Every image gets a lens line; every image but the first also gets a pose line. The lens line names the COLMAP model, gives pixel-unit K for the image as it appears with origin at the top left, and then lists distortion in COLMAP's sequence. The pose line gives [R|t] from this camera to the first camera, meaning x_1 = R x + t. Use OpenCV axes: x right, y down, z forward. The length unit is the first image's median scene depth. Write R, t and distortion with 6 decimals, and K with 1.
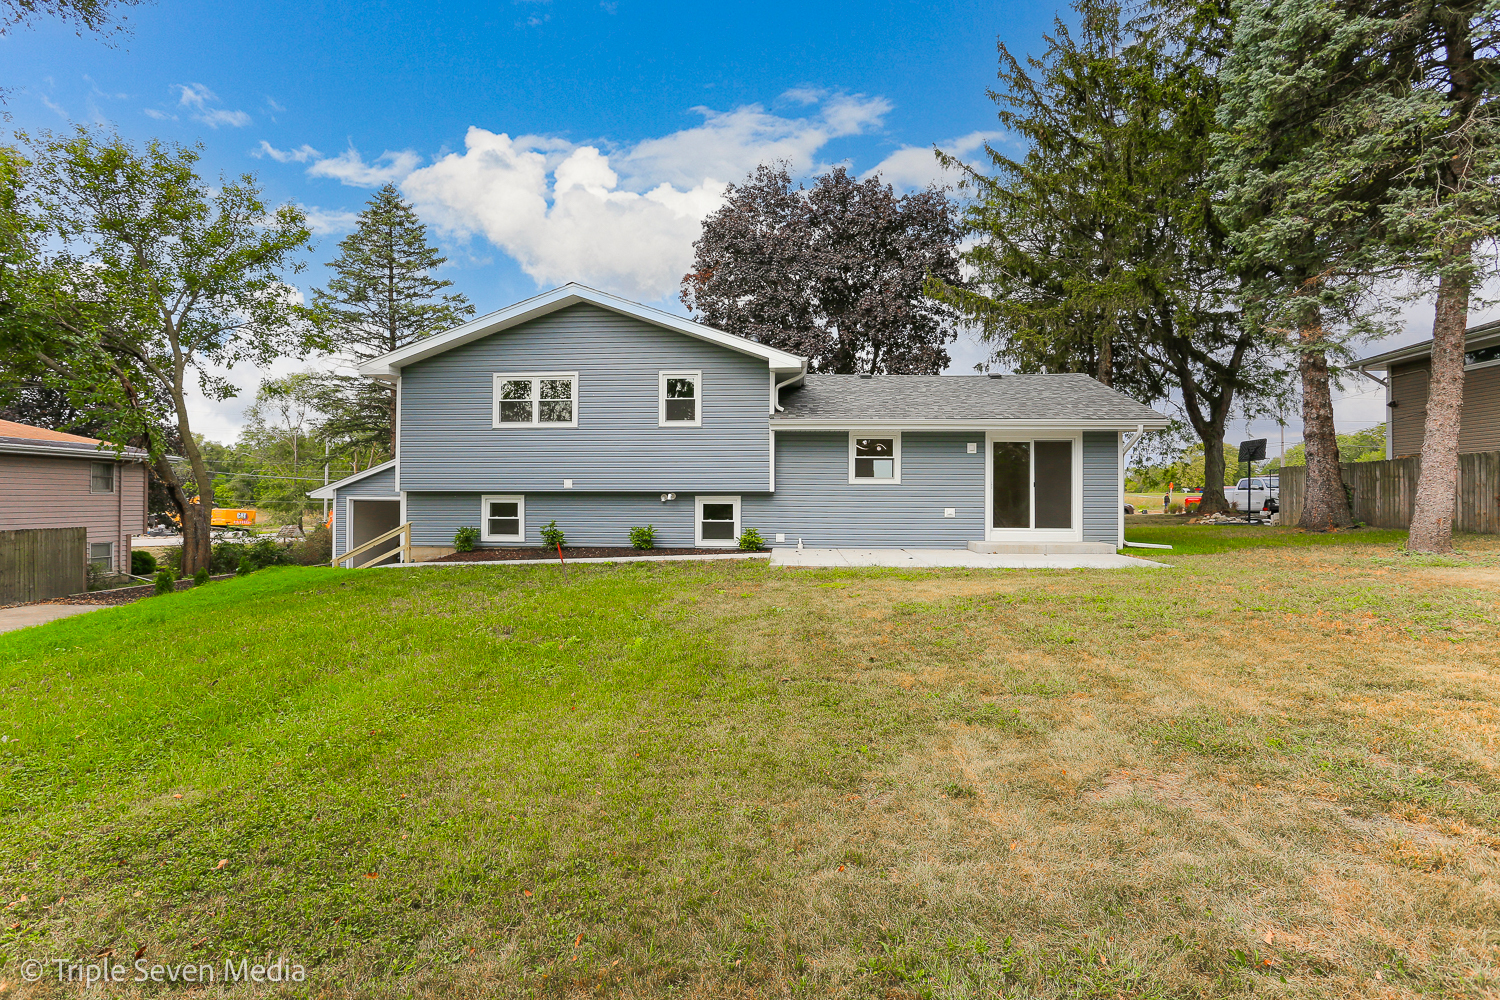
lens RADIAL K [[765.3, 0, 745.2], [0, 765.3, 505.7], [0, 0, 1]] dist [-0.036580, 0.014956]
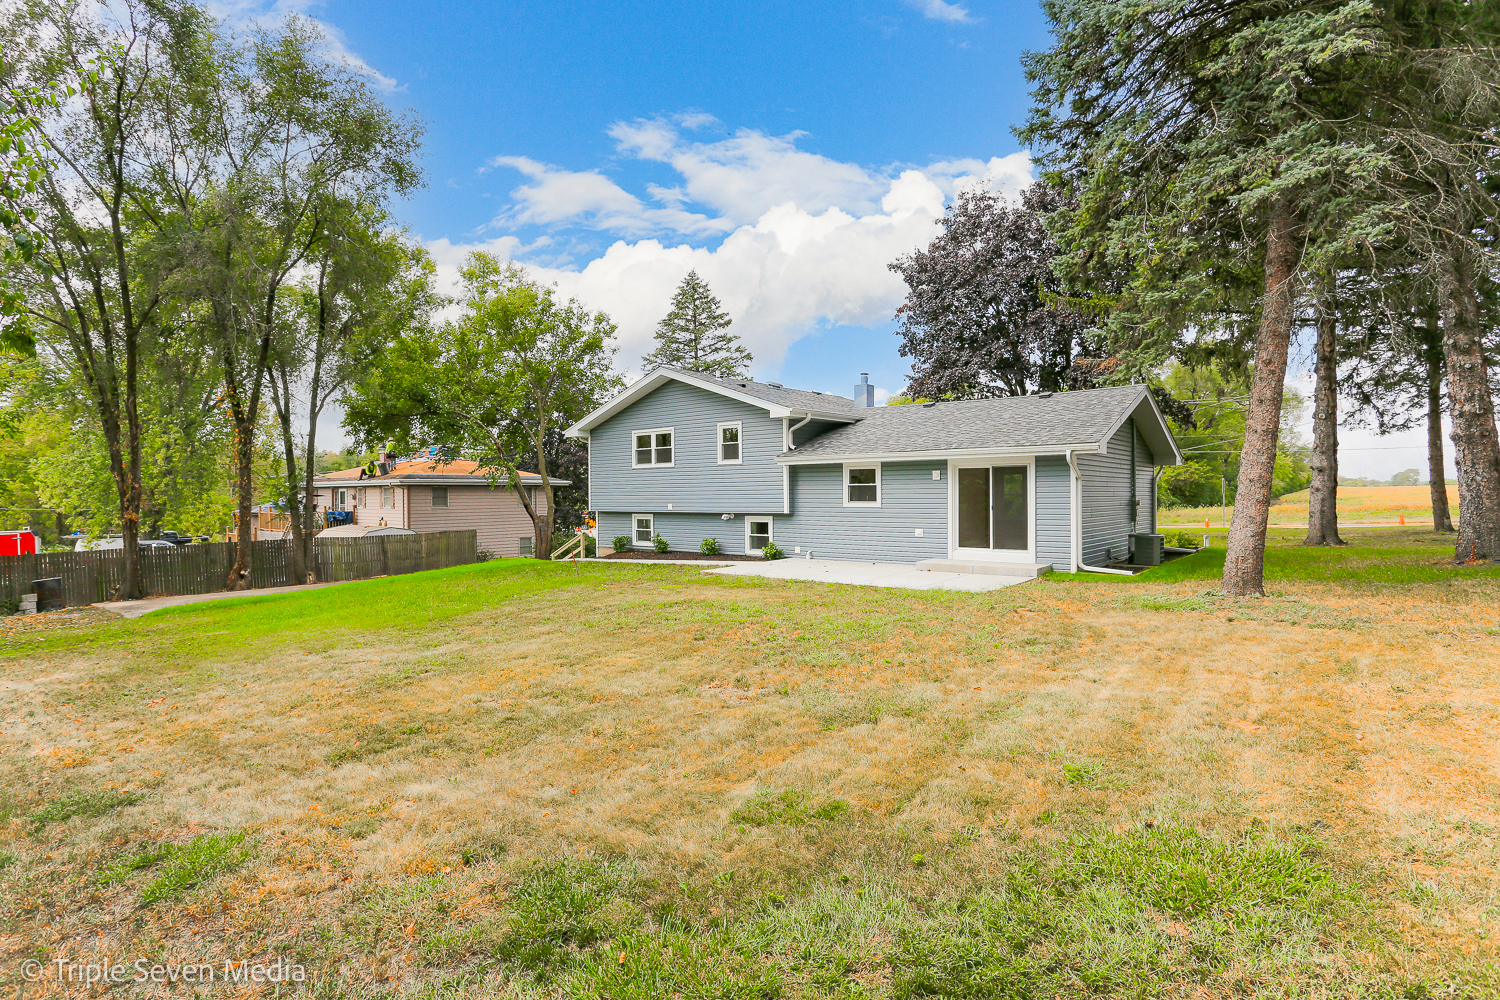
lens RADIAL K [[765.3, 0, 764.0], [0, 765.3, 501.9], [0, 0, 1]] dist [-0.036580, 0.014956]
pose [[0.814315, -0.002604, -0.580417, 0.731762], [0.007338, 0.999956, 0.005810, -0.044380], [0.580377, -0.008990, 0.814299, -0.051327]]
